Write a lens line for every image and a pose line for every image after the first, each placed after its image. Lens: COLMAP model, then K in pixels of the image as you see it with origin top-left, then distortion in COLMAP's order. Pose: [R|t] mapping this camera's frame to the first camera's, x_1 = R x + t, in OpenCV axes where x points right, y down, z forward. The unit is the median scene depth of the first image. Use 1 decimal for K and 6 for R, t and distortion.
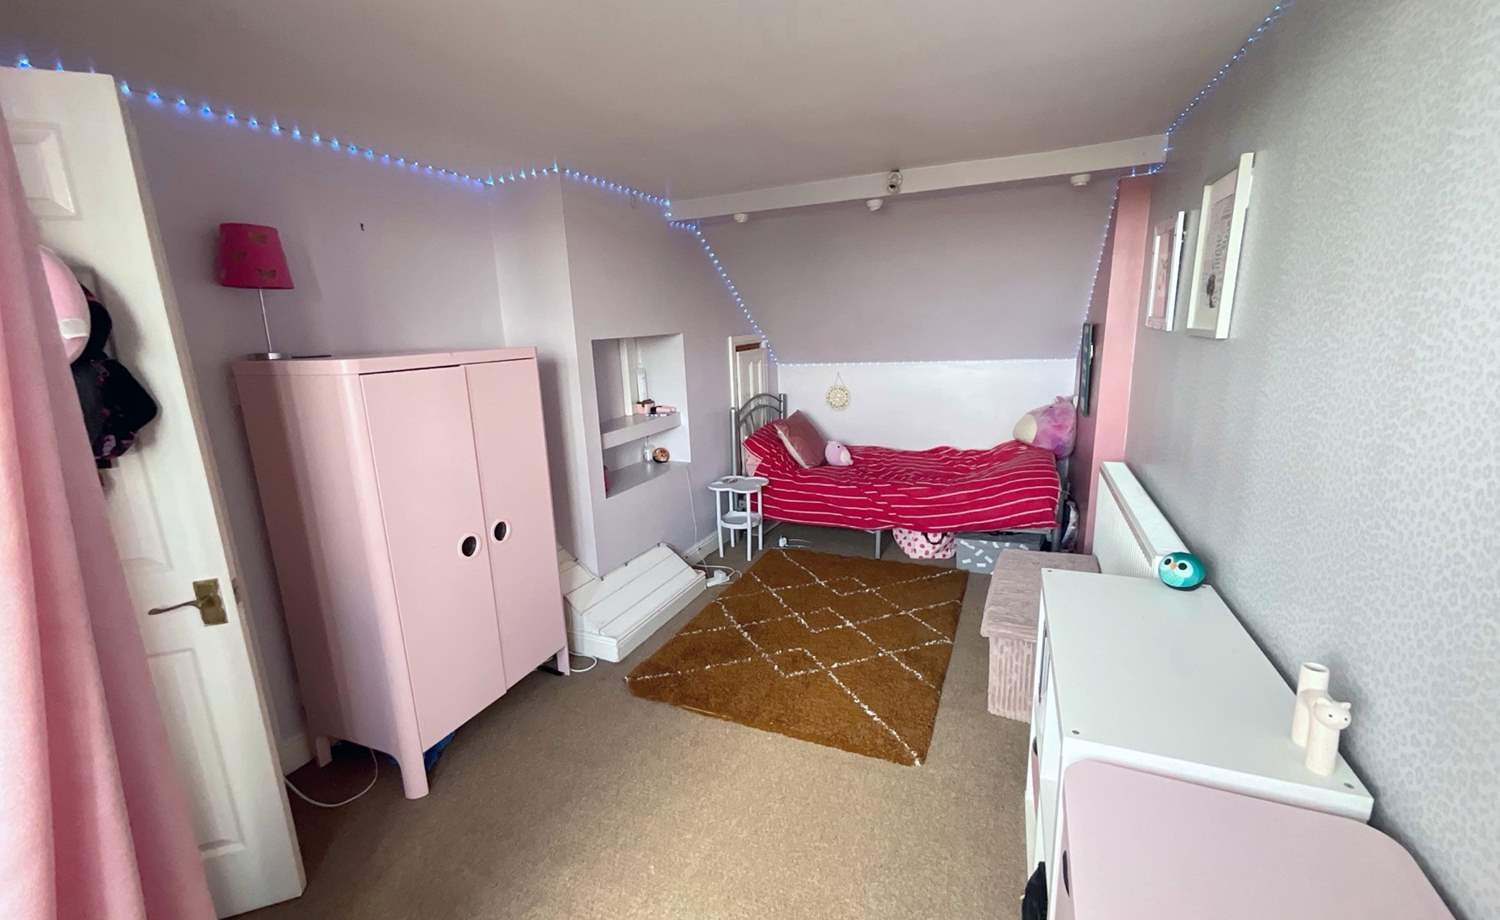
lens RADIAL K [[611.7, 0, 750.4], [0, 611.7, 462.5], [0, 0, 1]] dist [-0.001915, 0.002045]
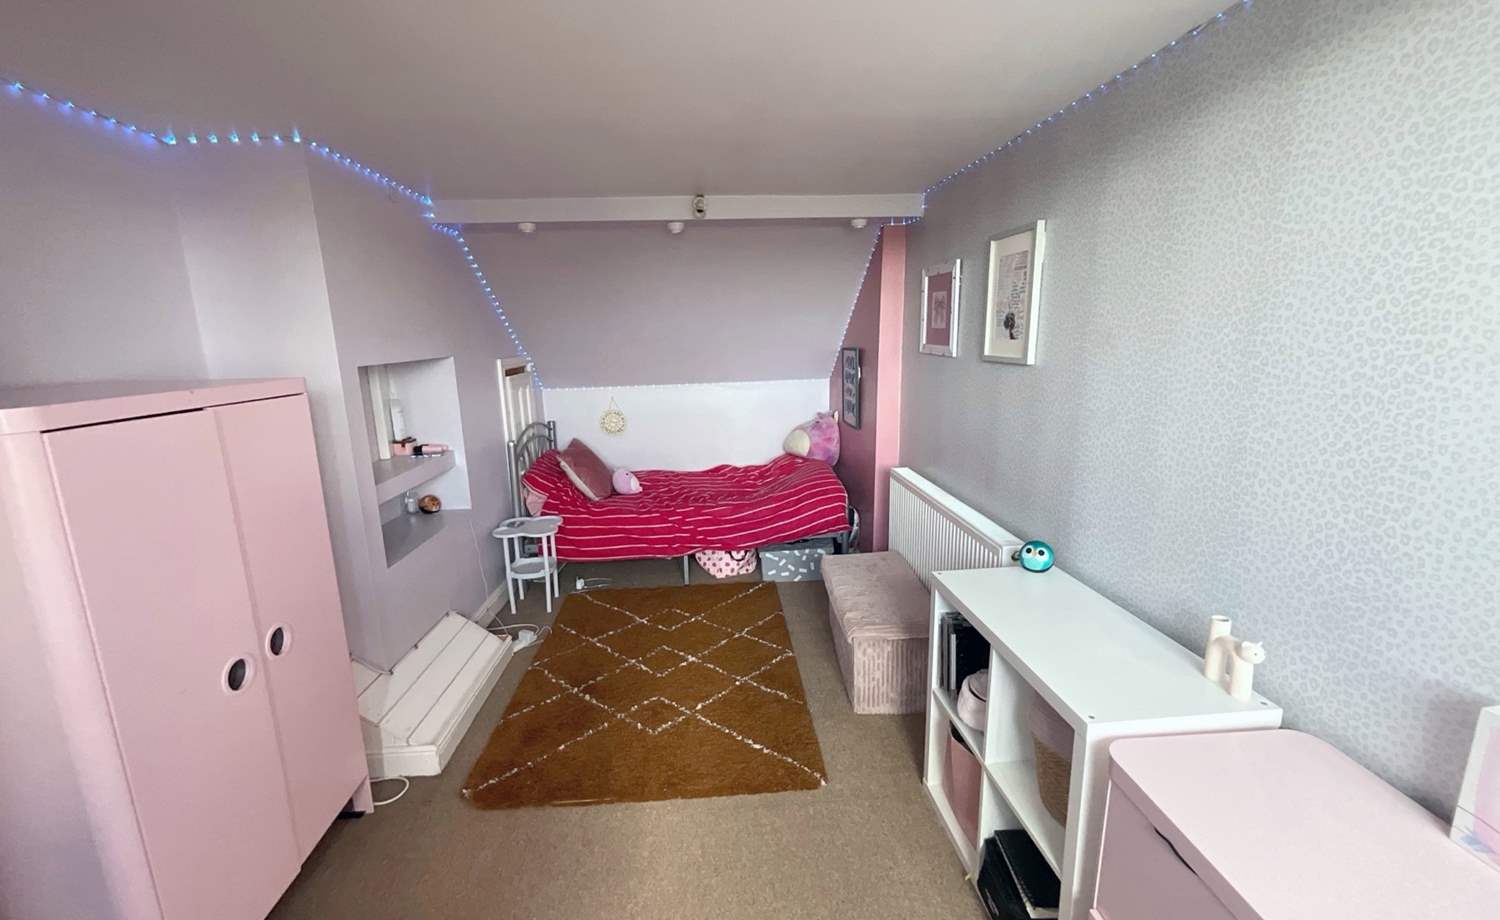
lens RADIAL K [[611.7, 0, 751.5], [0, 611.7, 463.2], [0, 0, 1]] dist [-0.001915, 0.002045]
pose [[0.884637, -0.079641, 0.459429, -0.169531], [0.092990, 0.995646, -0.006460, -0.025846], [-0.456914, 0.048437, 0.888191, 0.088592]]
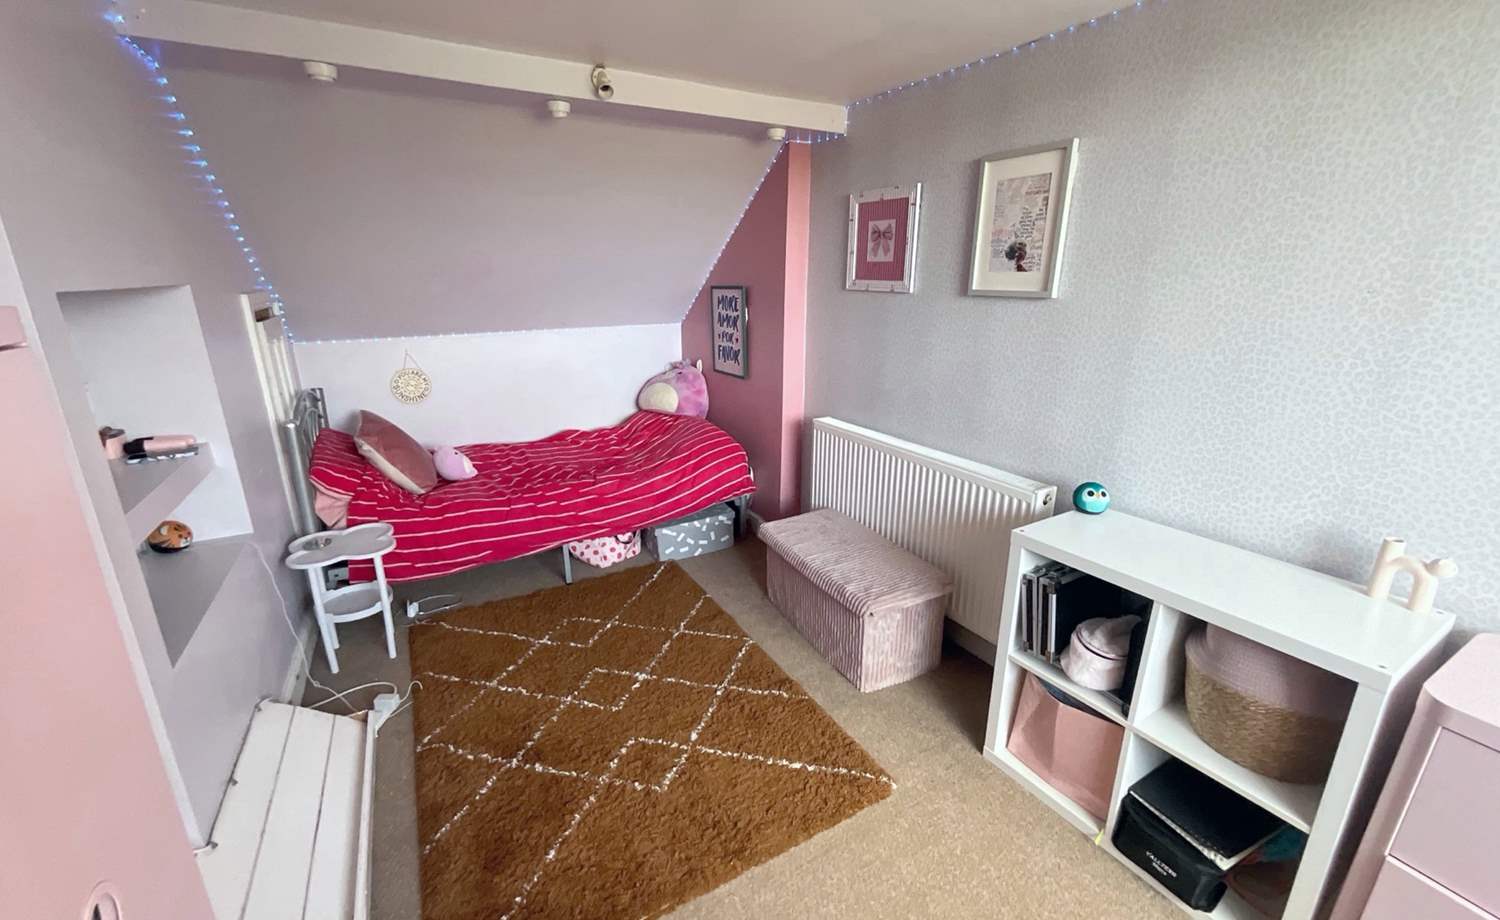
lens RADIAL K [[611.7, 0, 753.1], [0, 611.7, 462.9], [0, 0, 1]] dist [-0.001915, 0.002045]
pose [[0.594428, -0.197237, 0.779585, -0.295191], [0.157890, 0.979210, 0.127353, -0.071585], [-0.788496, 0.047387, 0.613211, 0.401068]]
